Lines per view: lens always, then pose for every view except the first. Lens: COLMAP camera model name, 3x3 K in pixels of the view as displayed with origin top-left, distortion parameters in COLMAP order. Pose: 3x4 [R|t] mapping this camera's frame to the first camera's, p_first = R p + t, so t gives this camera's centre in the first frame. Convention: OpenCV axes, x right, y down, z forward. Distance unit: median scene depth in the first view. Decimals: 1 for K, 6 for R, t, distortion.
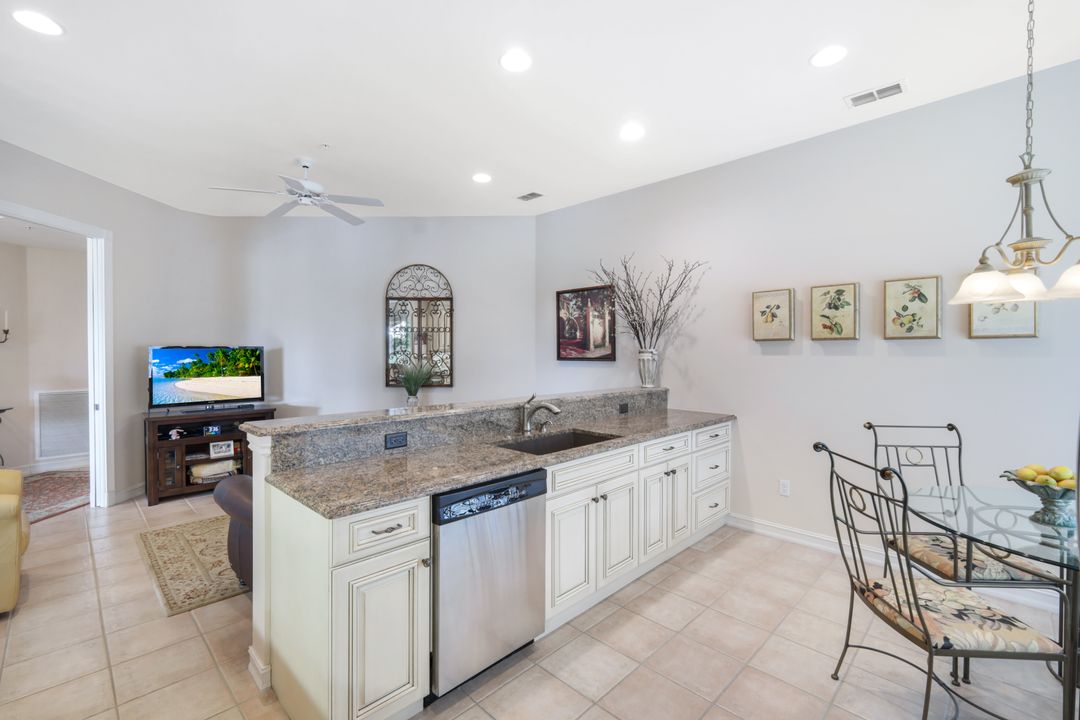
lens RADIAL K [[489.5, 0, 540.0], [0, 489.5, 360.0], [0, 0, 1]] dist [0.001622, 0.000236]
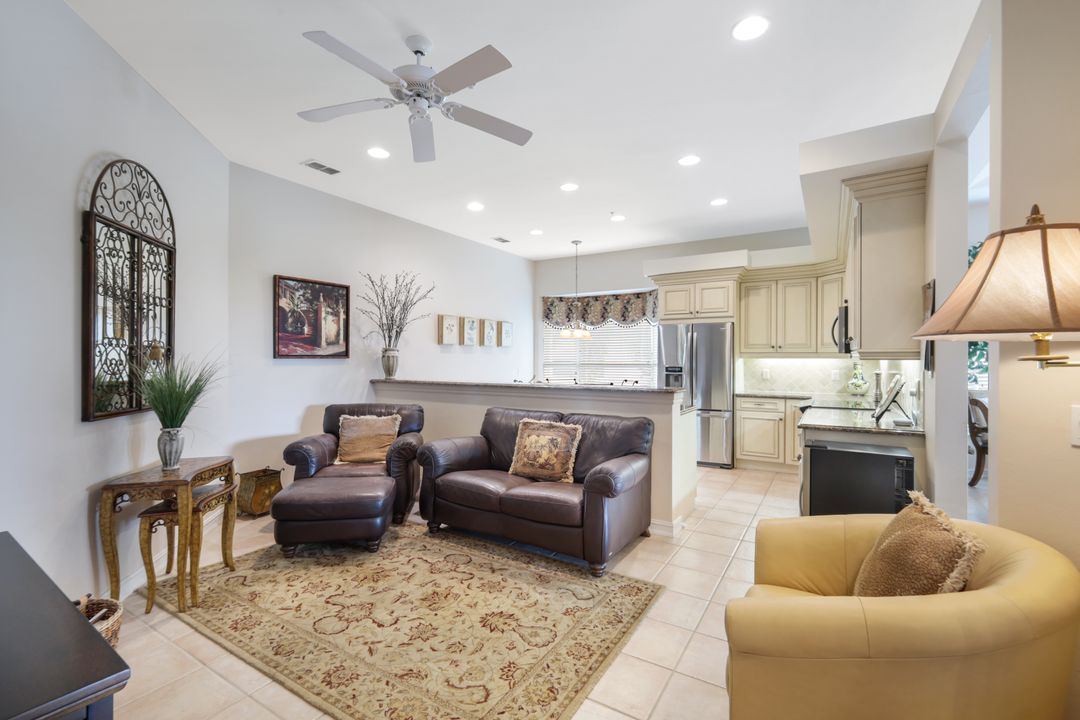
lens RADIAL K [[489.5, 0, 540.0], [0, 489.5, 360.0], [0, 0, 1]] dist [0.001622, 0.000236]
pose [[-0.247557, 0.001451, 0.968872, -0.924677], [0.022240, 0.999744, 0.004185, 0.010664], [-0.968618, 0.022584, -0.247526, 0.816520]]
